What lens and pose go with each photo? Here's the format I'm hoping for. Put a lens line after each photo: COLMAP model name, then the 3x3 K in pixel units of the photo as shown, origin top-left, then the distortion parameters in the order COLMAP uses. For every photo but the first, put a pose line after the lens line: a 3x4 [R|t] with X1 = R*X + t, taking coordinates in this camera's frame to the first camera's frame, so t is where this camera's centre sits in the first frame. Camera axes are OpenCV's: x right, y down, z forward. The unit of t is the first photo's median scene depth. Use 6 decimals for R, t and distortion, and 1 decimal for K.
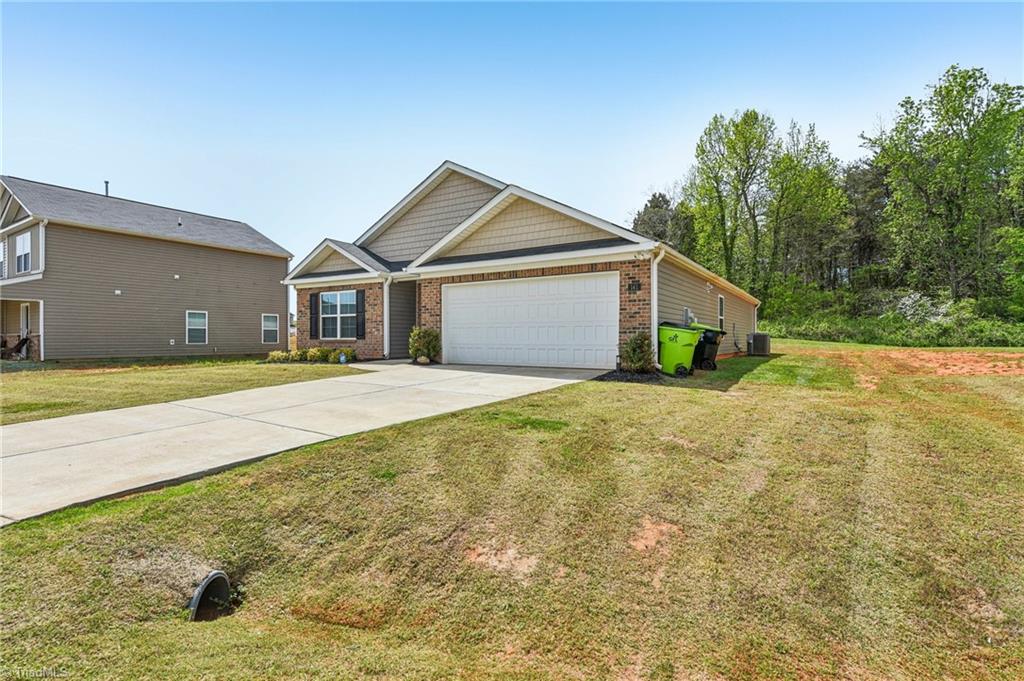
lens RADIAL K [[497.8, 0, 509.2], [0, 497.8, 339.3], [0, 0, 1]] dist [0.000560, 0.000012]
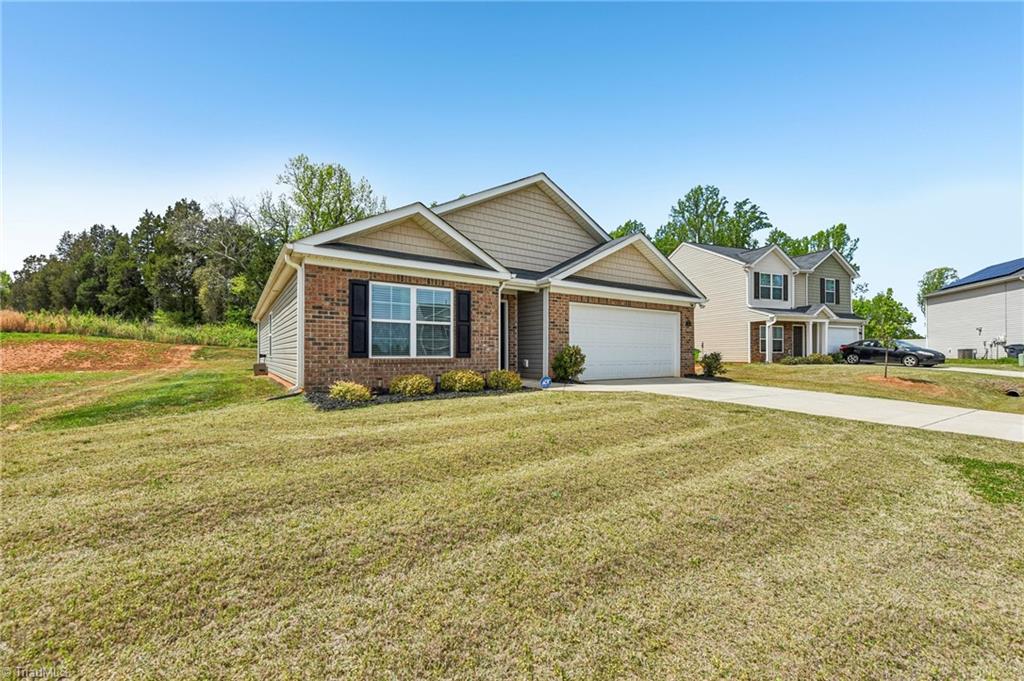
lens RADIAL K [[416.5, 0, 510.8], [0, 416.5, 344.5], [0, 0, 1]] dist [-0.001612, -0.000058]
pose [[0.399674, 0.024151, 0.916339, -0.841769], [0.001364, 0.999636, -0.026941, -0.002870], [-0.916656, 0.012017, 0.399496, 0.697196]]
